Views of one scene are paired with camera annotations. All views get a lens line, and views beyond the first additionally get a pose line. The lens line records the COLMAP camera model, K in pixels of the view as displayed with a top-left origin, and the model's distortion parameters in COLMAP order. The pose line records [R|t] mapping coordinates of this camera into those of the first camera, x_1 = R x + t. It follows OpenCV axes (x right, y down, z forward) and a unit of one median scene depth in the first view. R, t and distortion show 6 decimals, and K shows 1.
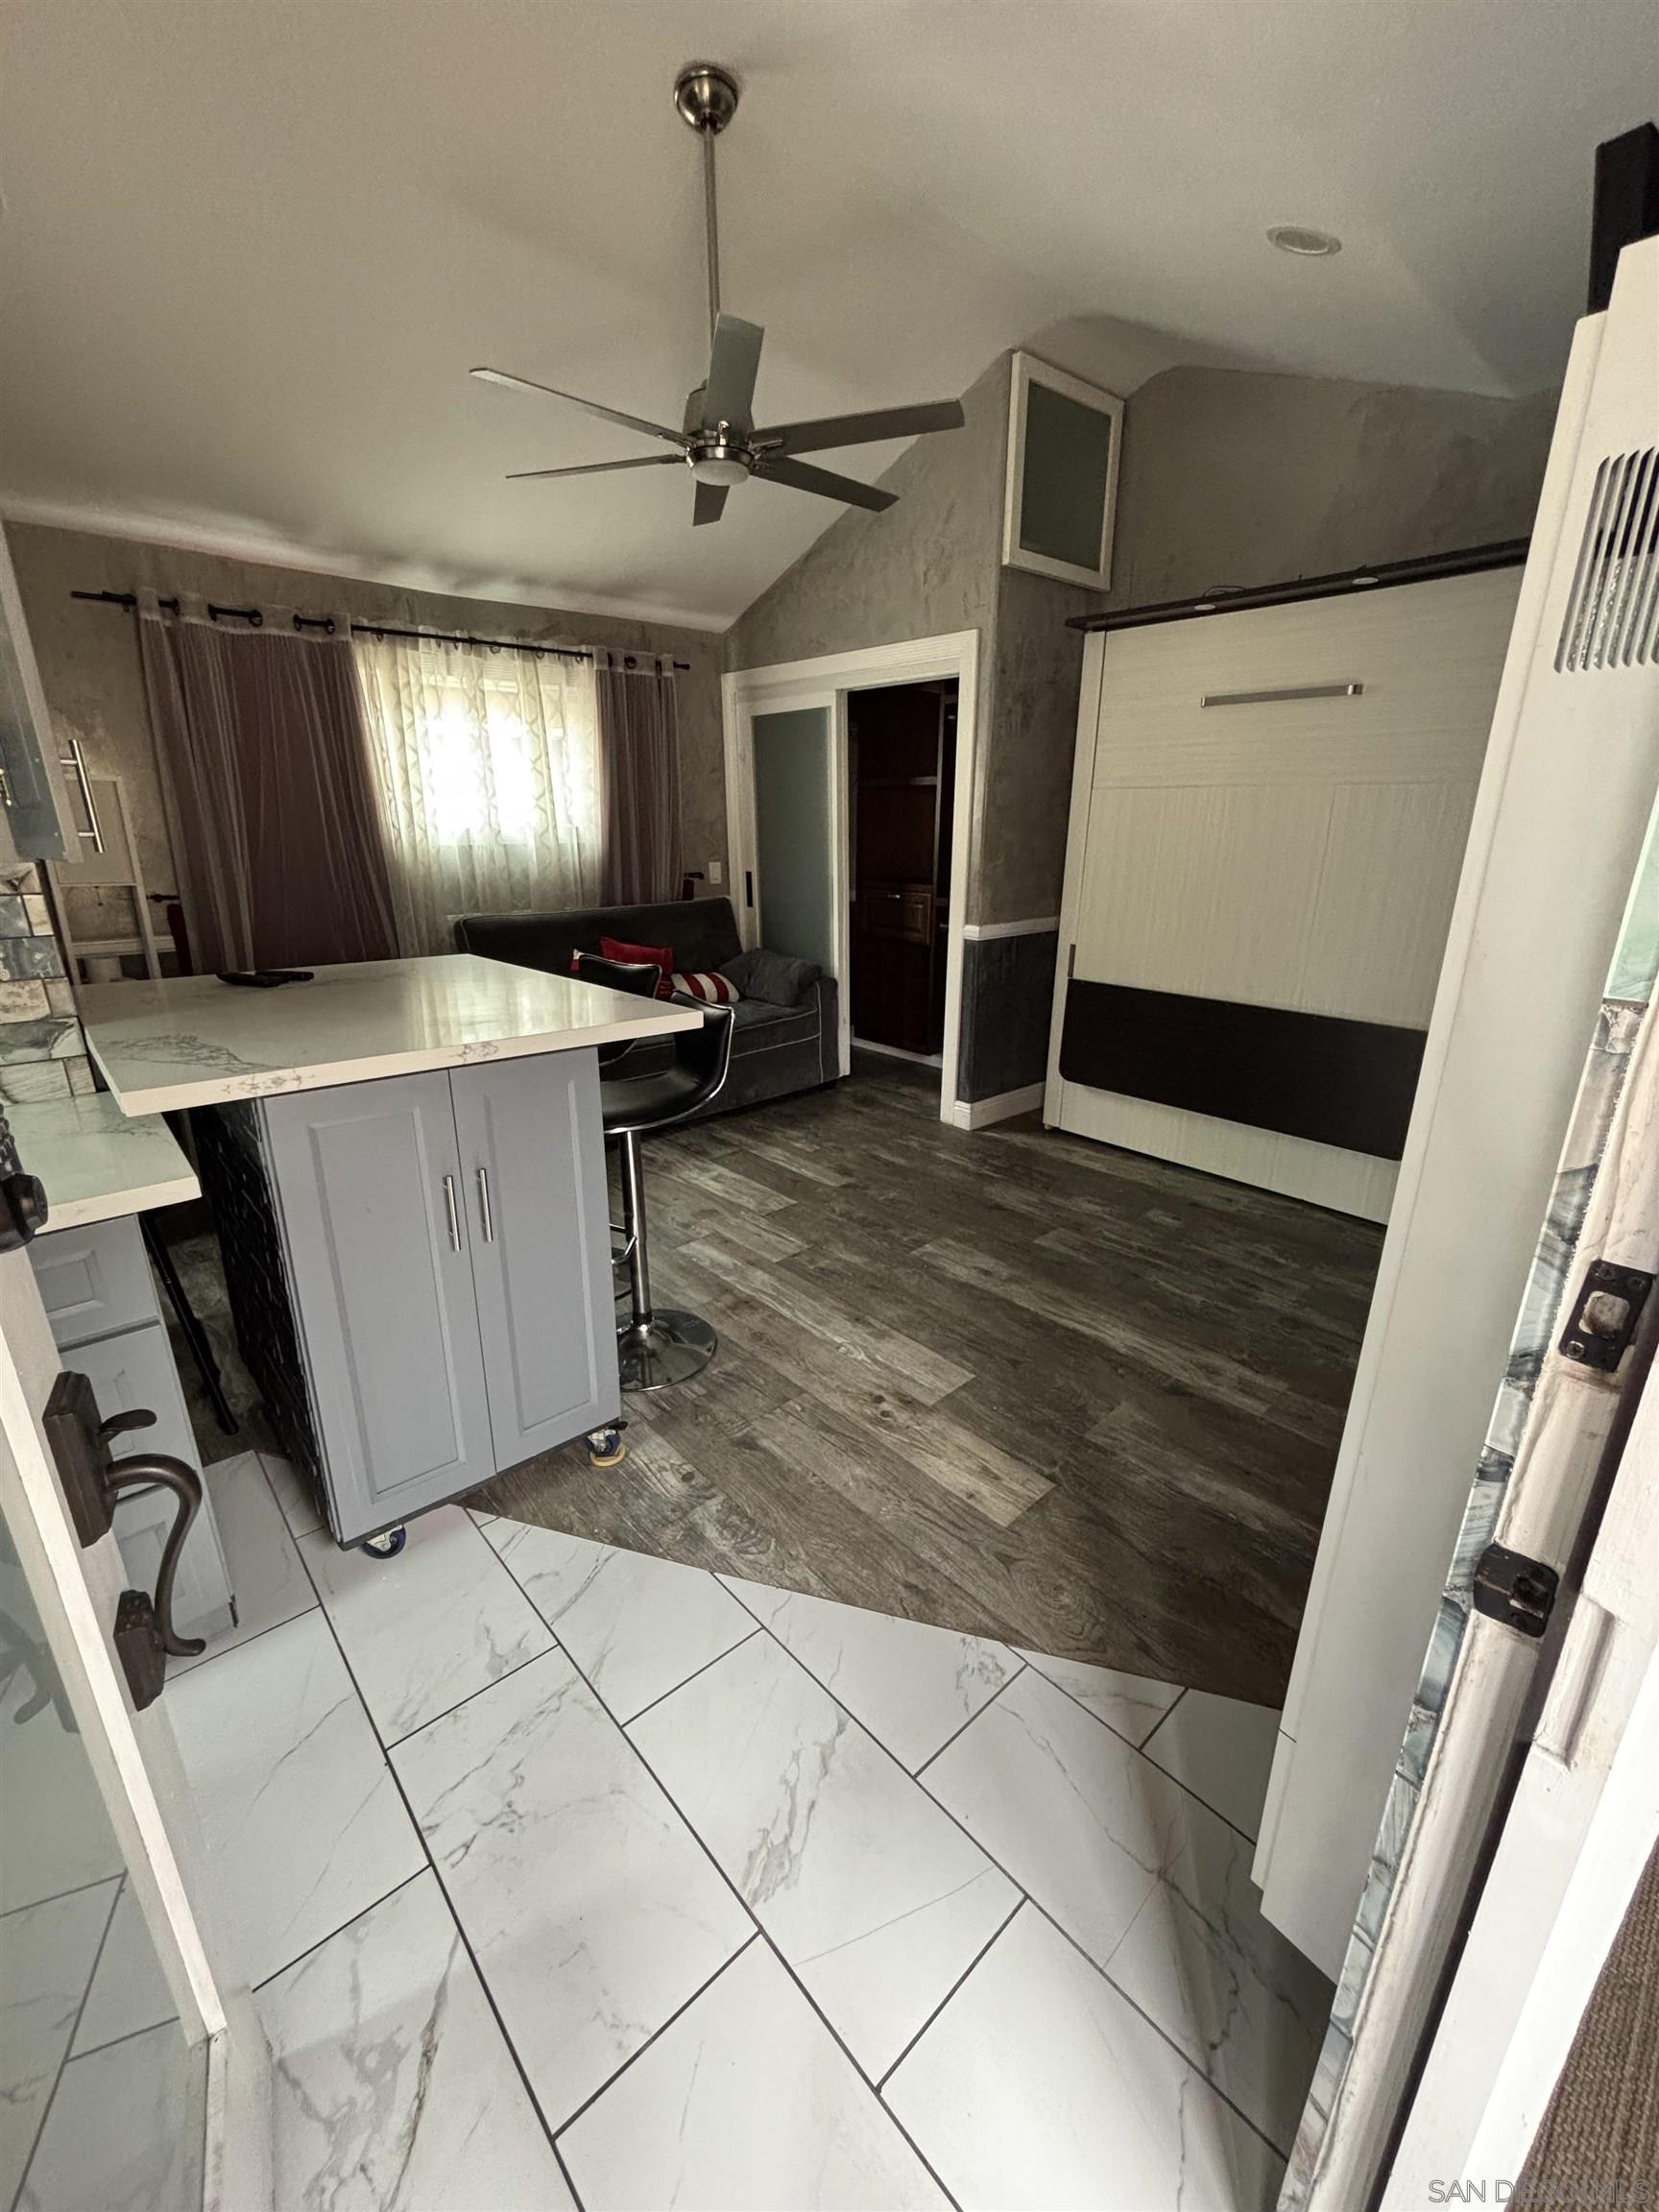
lens RADIAL K [[894.4, 0, 834.0], [0, 894.4, 1104.1], [0, 0, 1]] dist [-0.001919, 0.000223]
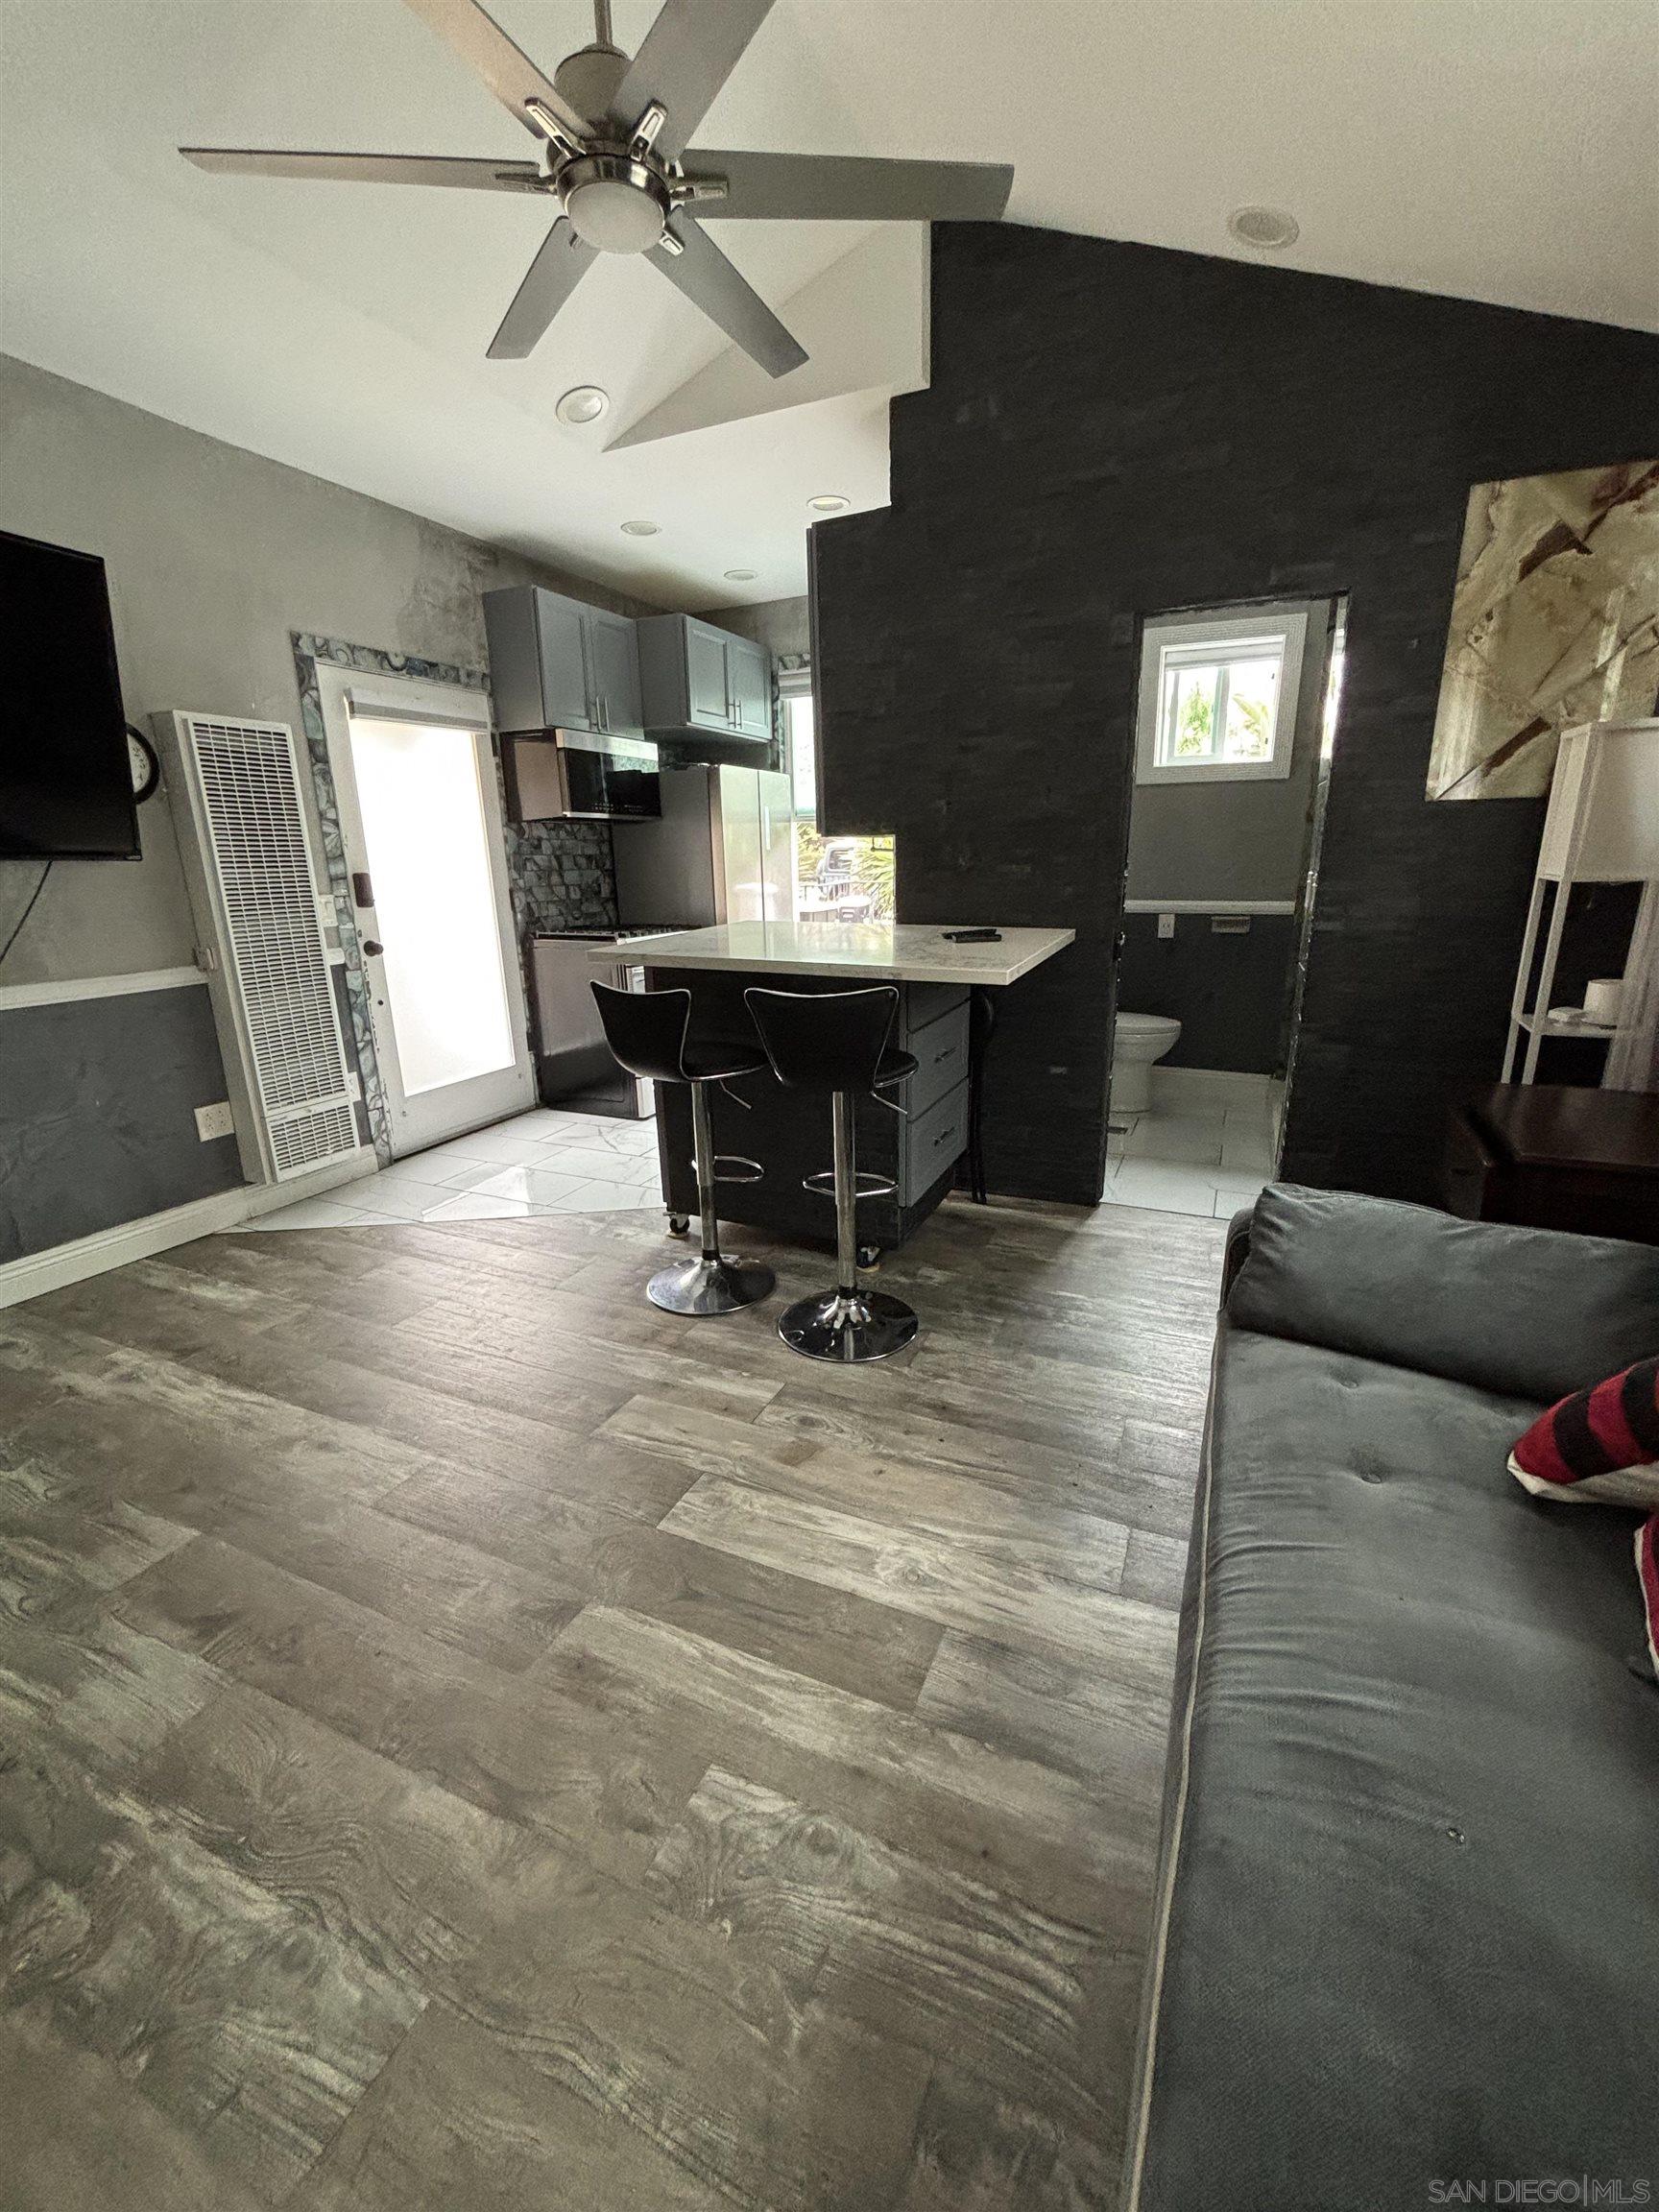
lens RADIAL K [[894.4, 0, 834.0], [0, 894.4, 1104.1], [0, 0, 1]] dist [-0.001919, 0.000223]
pose [[-0.918072, 0.125046, -0.376174, 0.036760], [-0.102429, 0.841889, 0.529841, -0.479891], [0.382952, 0.524963, -0.760106, 1.651926]]
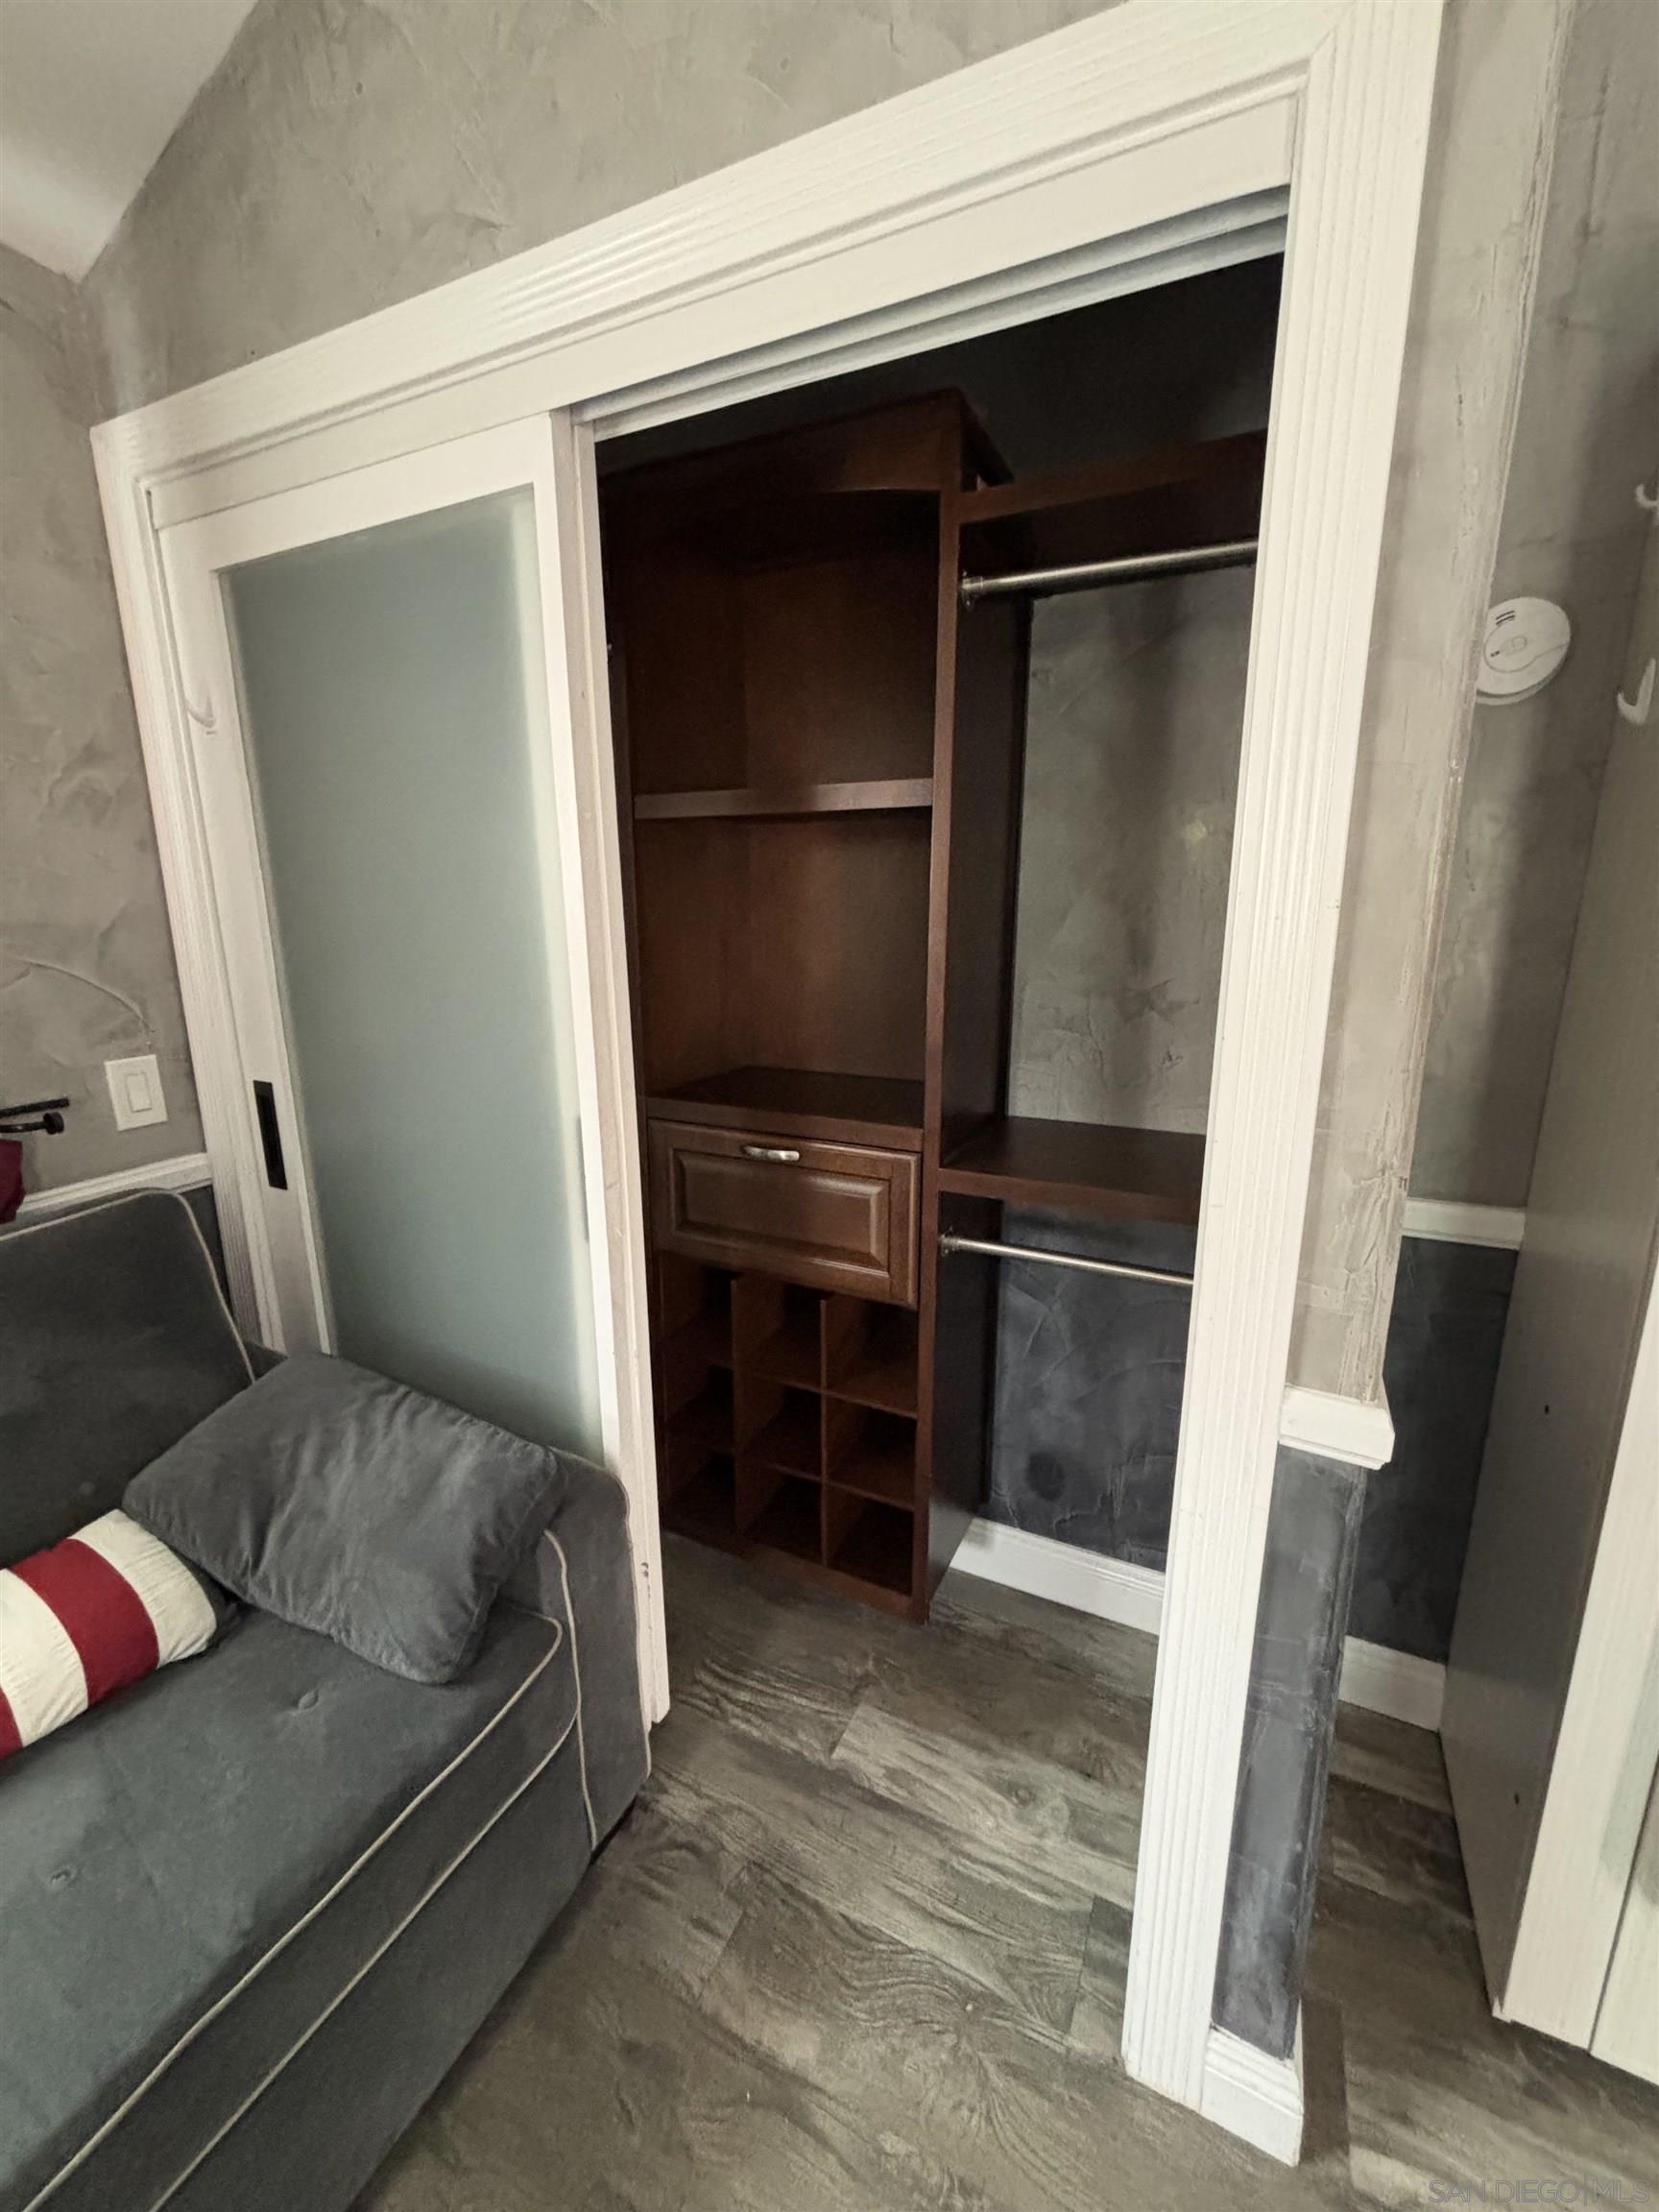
lens RADIAL K [[894.4, 0, 834.0], [0, 894.4, 1104.1], [0, 0, 1]] dist [-0.001919, 0.000223]
pose [[0.930293, -0.080681, 0.357835, -0.044115], [0.113519, 0.990946, -0.071695, -0.391465], [-0.348811, 0.107318, 0.931028, 1.202265]]
